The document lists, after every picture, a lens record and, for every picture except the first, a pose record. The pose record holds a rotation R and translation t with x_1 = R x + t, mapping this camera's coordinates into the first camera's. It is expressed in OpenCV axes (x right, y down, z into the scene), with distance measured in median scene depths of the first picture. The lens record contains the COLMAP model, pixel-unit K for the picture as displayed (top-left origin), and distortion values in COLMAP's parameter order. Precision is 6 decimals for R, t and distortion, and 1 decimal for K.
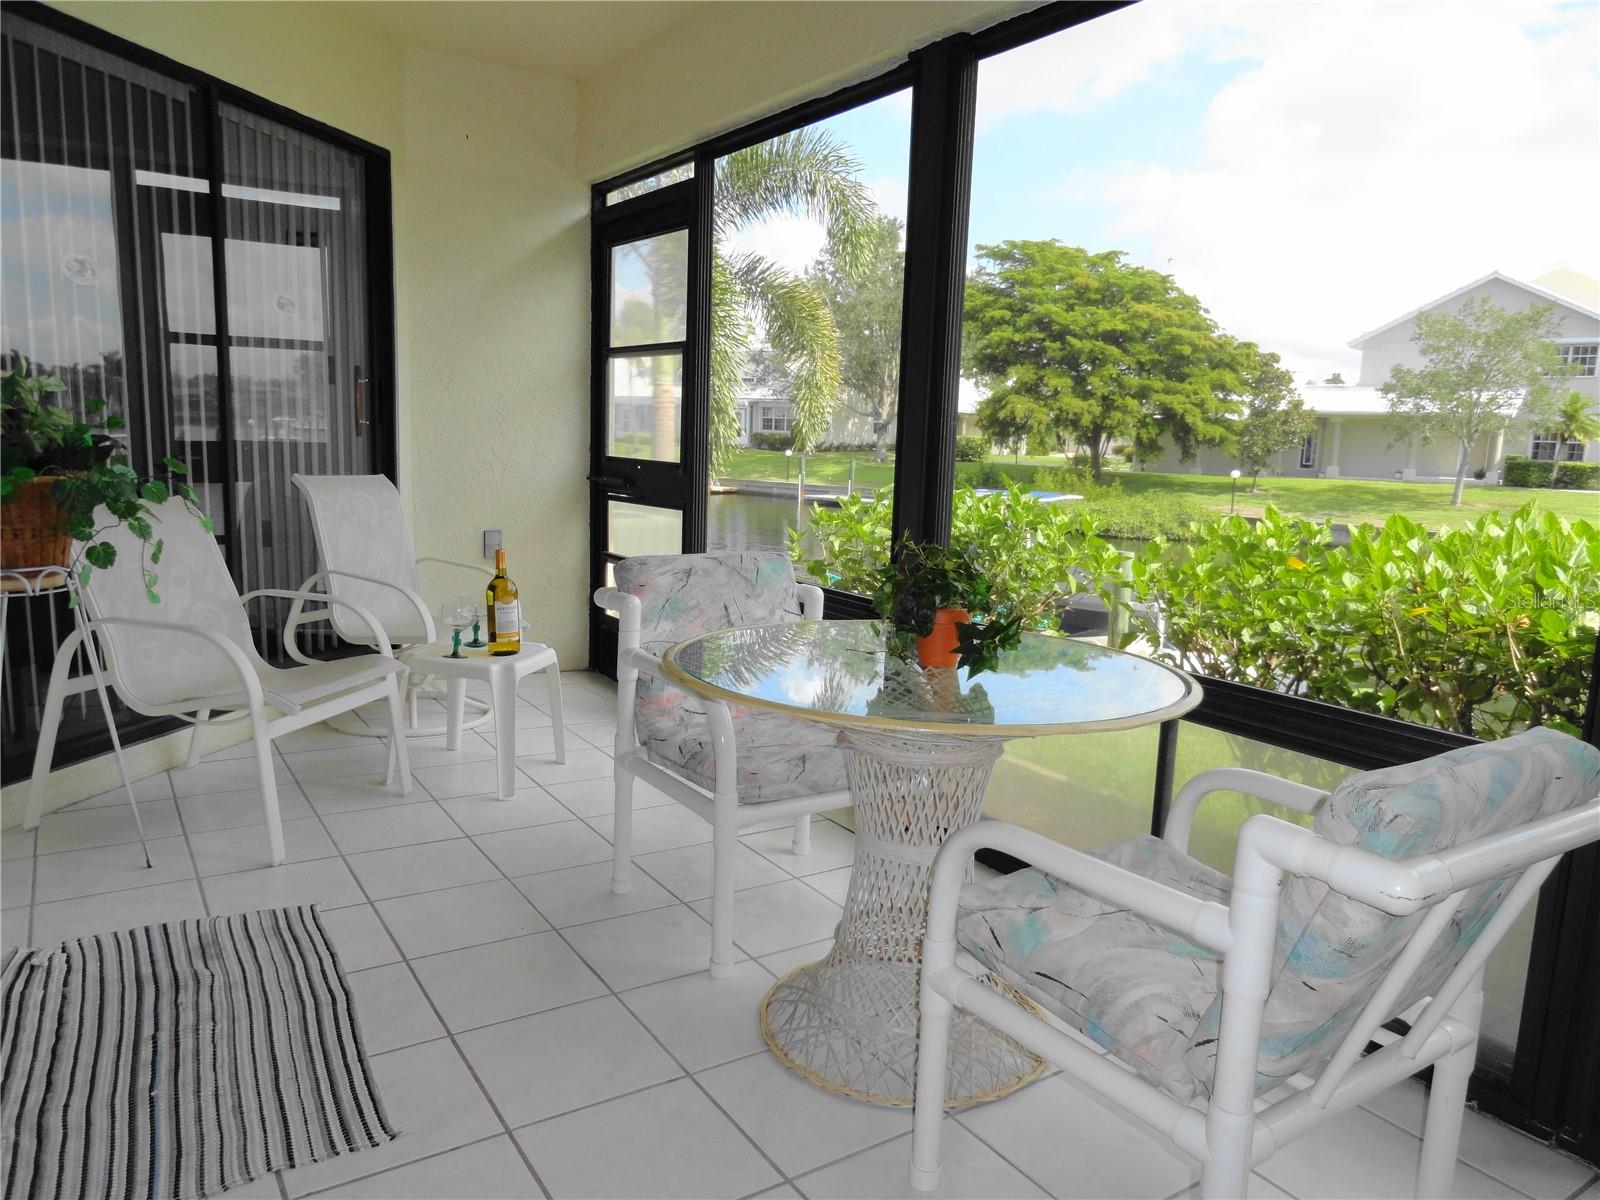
lens RADIAL K [[1091.7, 0, 800.0], [0, 1091.7, 600.0], [0, 0, 1]] dist [0.002642, 0.002300]
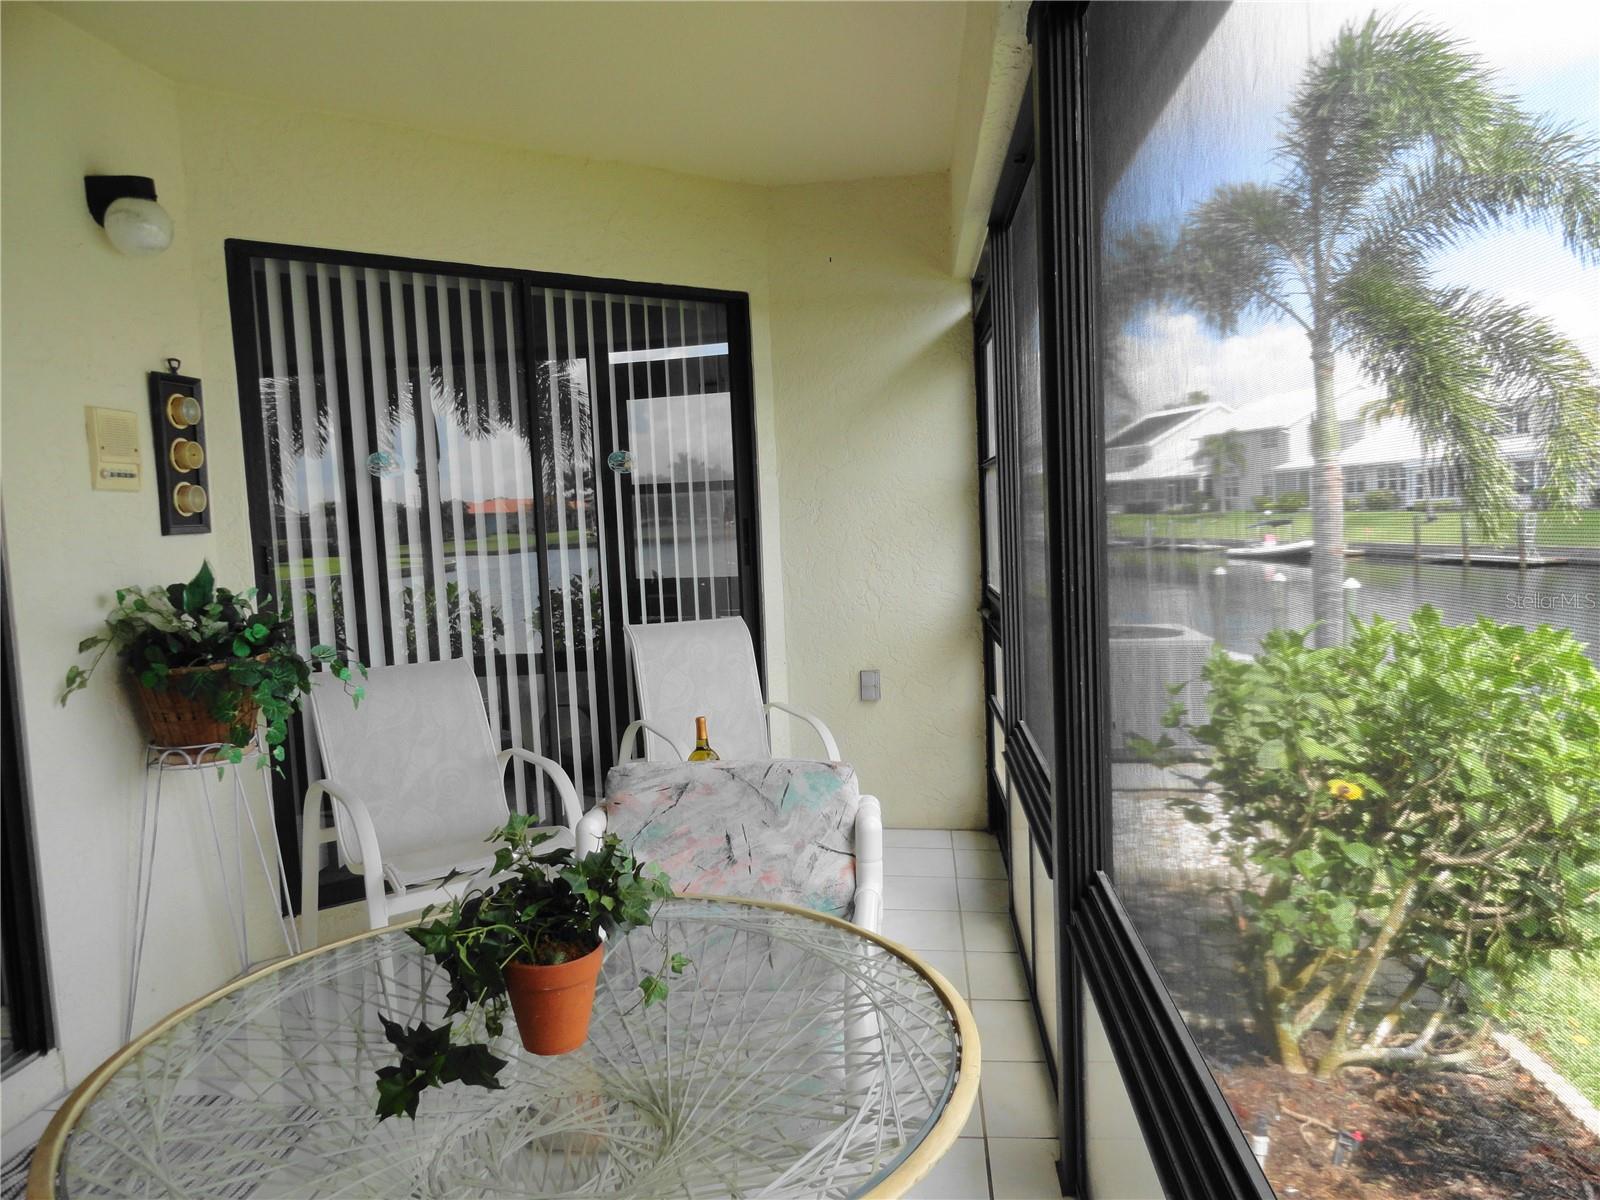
lens RADIAL K [[1091.7, 0, 800.0], [0, 1091.7, 600.0], [0, 0, 1]] dist [0.002642, 0.002300]
pose [[0.773828, -0.023257, -0.632969, 0.302373], [-0.024331, 0.997497, -0.066396, -0.072540], [0.632929, 0.066780, 0.771325, 0.299020]]
